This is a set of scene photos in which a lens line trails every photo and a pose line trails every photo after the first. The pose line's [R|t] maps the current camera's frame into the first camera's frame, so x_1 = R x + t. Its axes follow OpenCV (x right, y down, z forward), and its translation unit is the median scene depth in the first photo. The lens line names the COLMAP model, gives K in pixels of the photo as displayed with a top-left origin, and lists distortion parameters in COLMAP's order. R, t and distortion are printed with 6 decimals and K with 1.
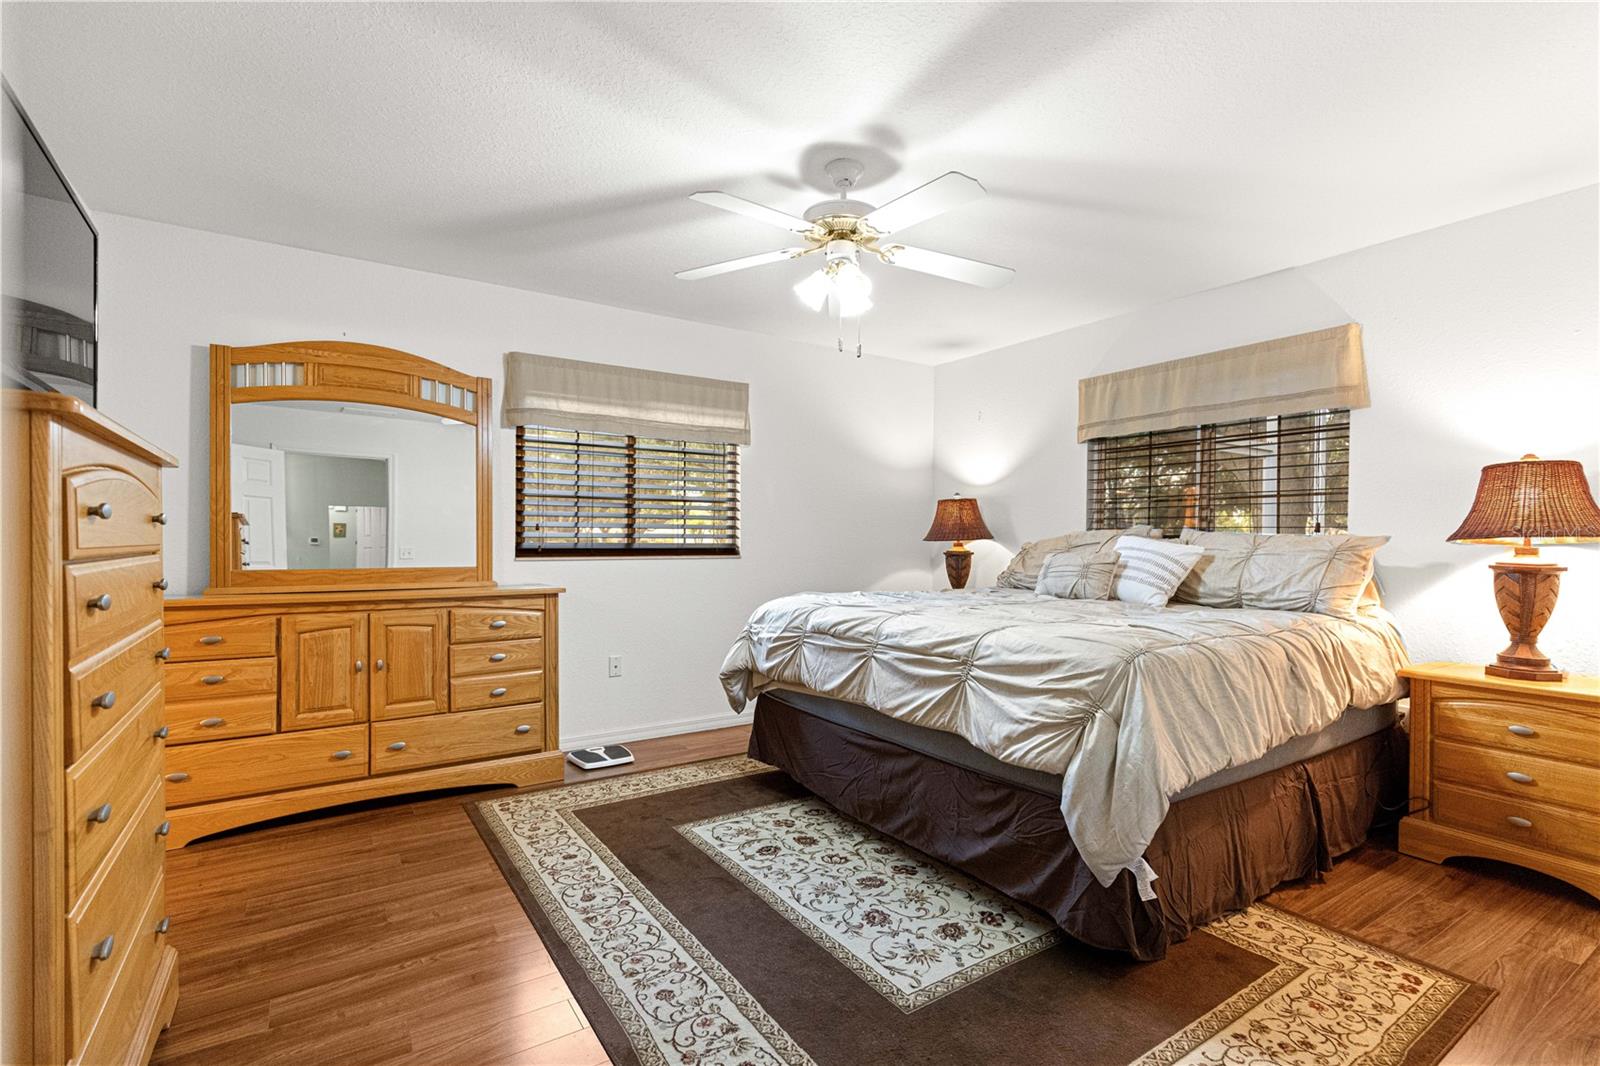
lens RADIAL K [[729.6, 0, 804.1], [0, 729.6, 543.5], [0, 0, 1]] dist [0.007647, -0.000337]
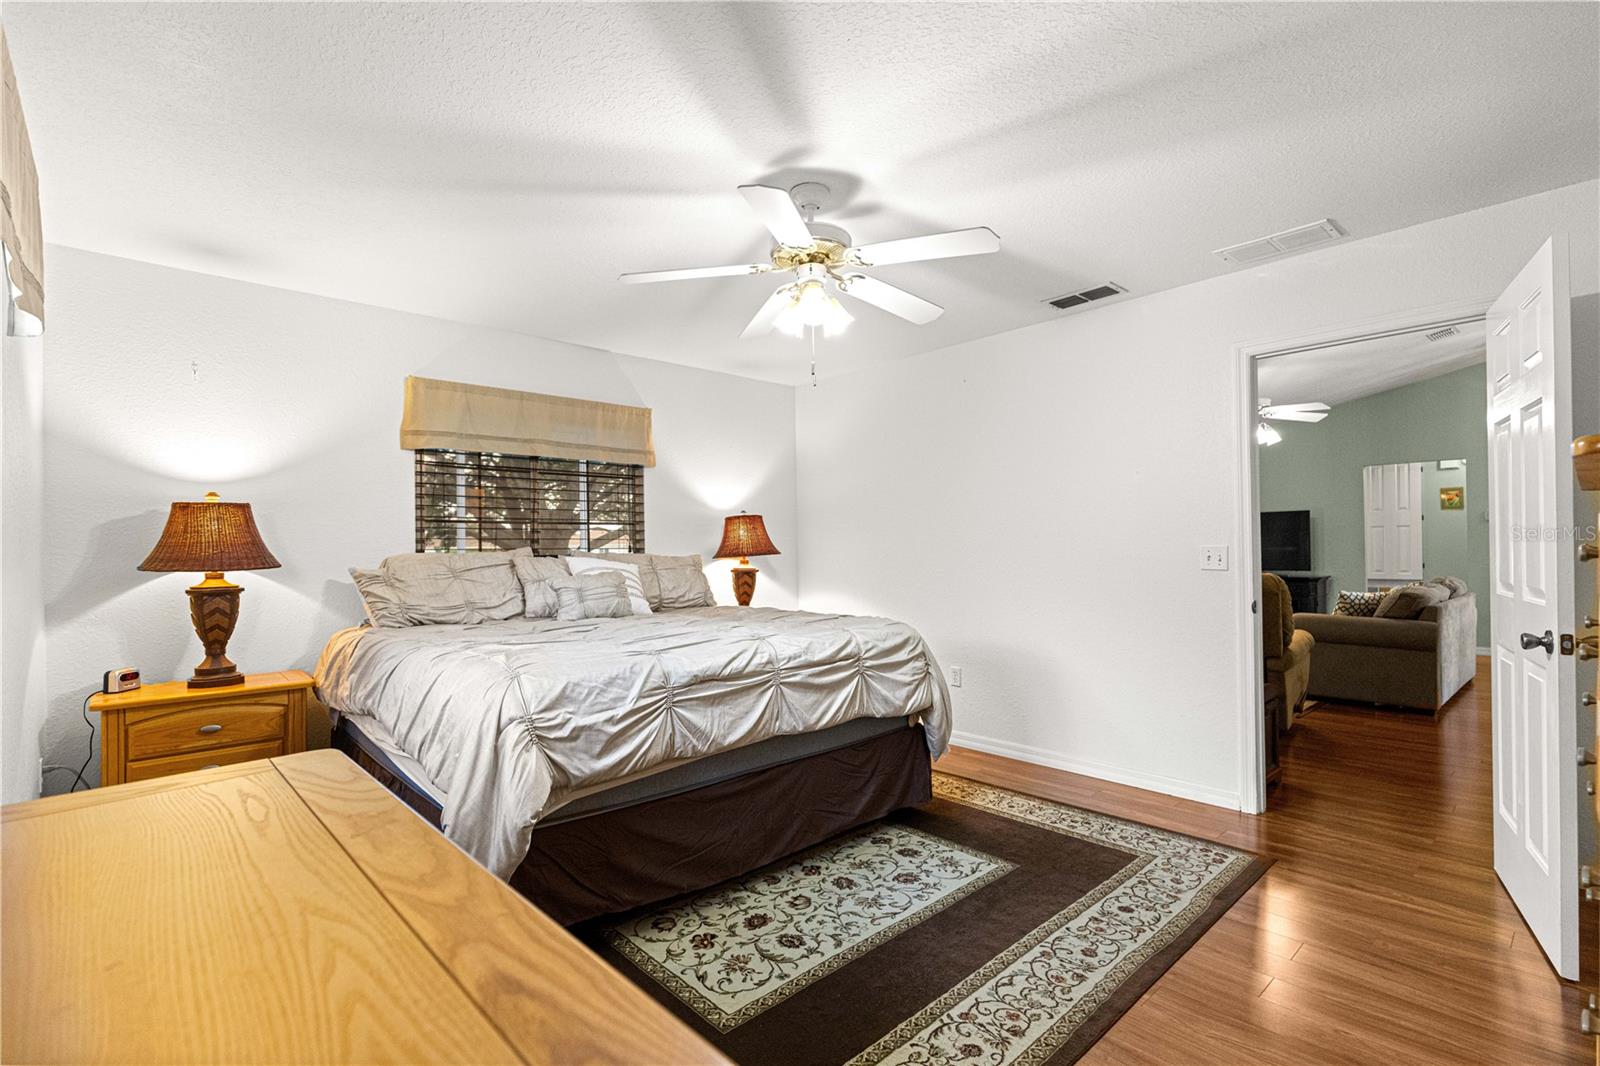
lens RADIAL K [[729.6, 0, 803.3], [0, 729.6, 547.3], [0, 0, 1]] dist [0.007647, -0.000337]
pose [[-0.148149, -0.000059, 0.988965, -0.827278], [0.017446, 0.999844, 0.002673, -0.028547], [-0.988811, 0.017649, -0.148125, 1.041933]]
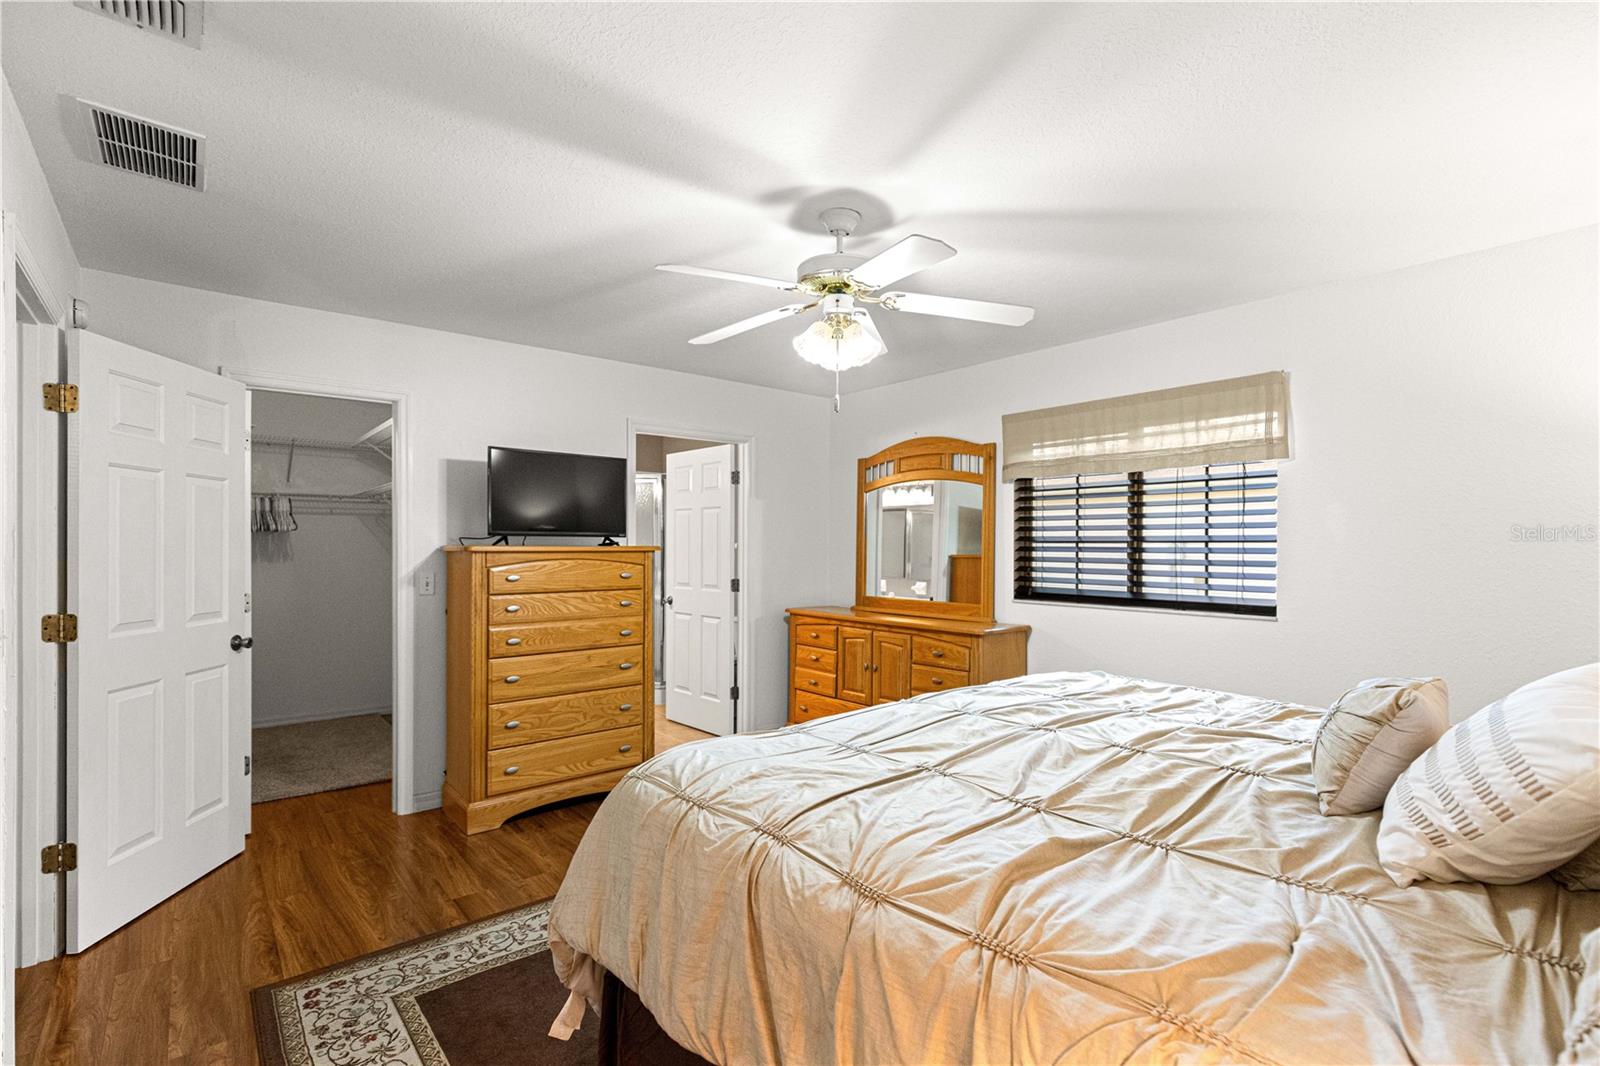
lens RADIAL K [[729.6, 0, 805.4], [0, 729.6, 543.6], [0, 0, 1]] dist [0.007647, -0.000337]
pose [[0.101289, -0.003273, -0.994852, 0.887528], [-0.014103, 0.999889, -0.004726, -0.073354], [0.994757, 0.014509, 0.101232, 0.772092]]
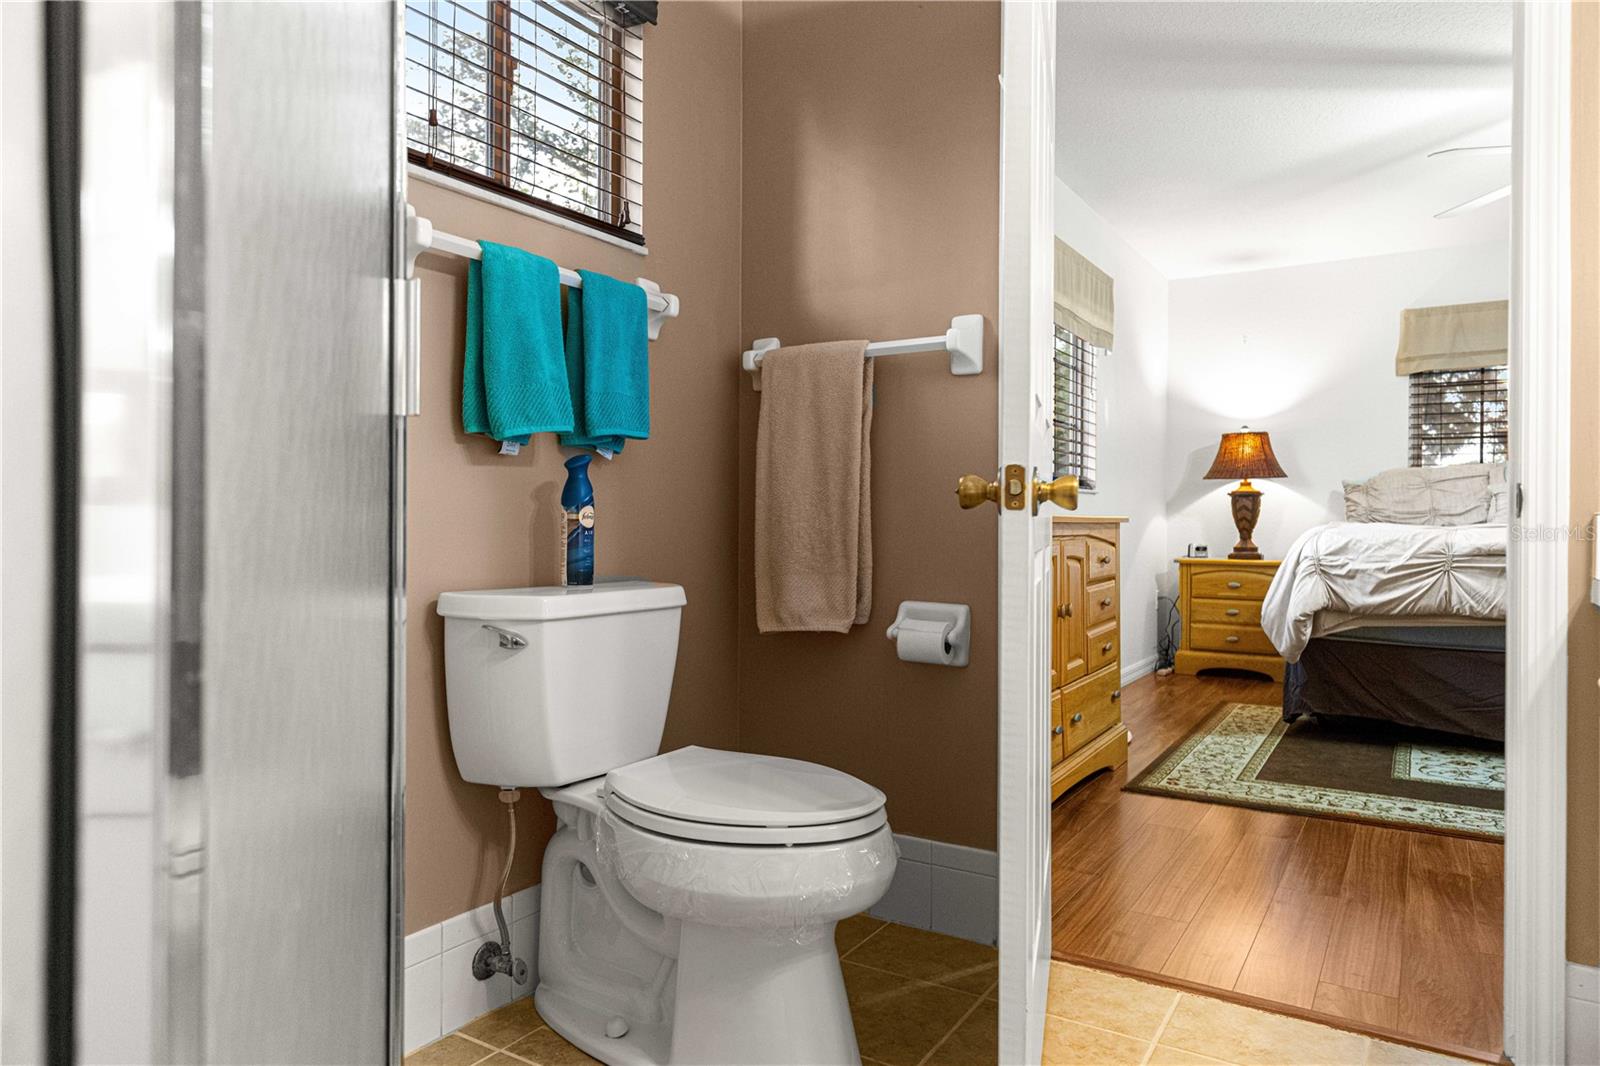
lens RADIAL K [[983.0, 0, 796.6], [0, 983.0, 528.6], [0, 0, 1]] dist [0.008046, 0.000491]
pose [[0.916862, -0.003151, 0.399192, -1.336776], [0.000741, 0.999981, 0.006190, 0.082997], [-0.399203, -0.005380, 0.916847, 0.205996]]
